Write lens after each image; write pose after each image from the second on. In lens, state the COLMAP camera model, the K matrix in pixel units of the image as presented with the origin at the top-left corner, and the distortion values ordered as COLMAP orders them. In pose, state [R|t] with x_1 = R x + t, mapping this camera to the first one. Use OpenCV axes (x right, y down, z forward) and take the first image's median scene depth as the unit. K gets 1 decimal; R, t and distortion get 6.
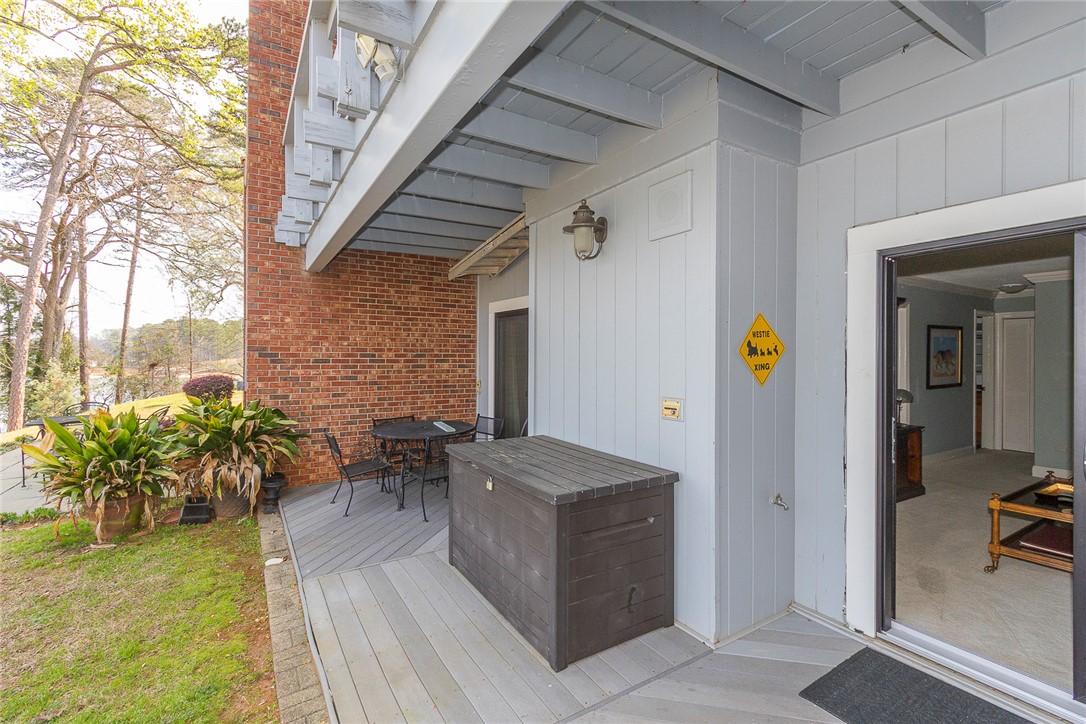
lens RADIAL K [[493.0, 0, 540.9], [0, 493.0, 359.0], [0, 0, 1]] dist [0.001824, -0.000411]
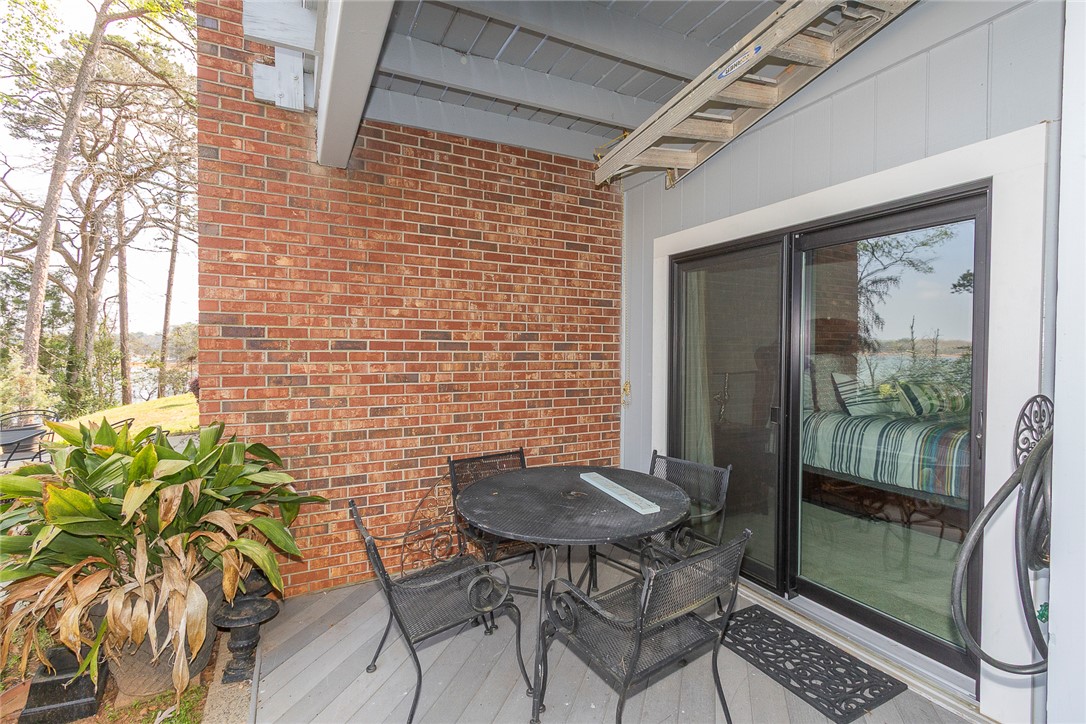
lens RADIAL K [[493.0, 0, 543.0], [0, 493.0, 362.1], [0, 0, 1]] dist [0.001824, -0.000411]
pose [[0.997193, 0.001261, -0.074862, -0.195810], [0.000104, 0.999834, 0.018231, 0.011472], [0.074873, -0.018188, 0.997027, 0.477104]]
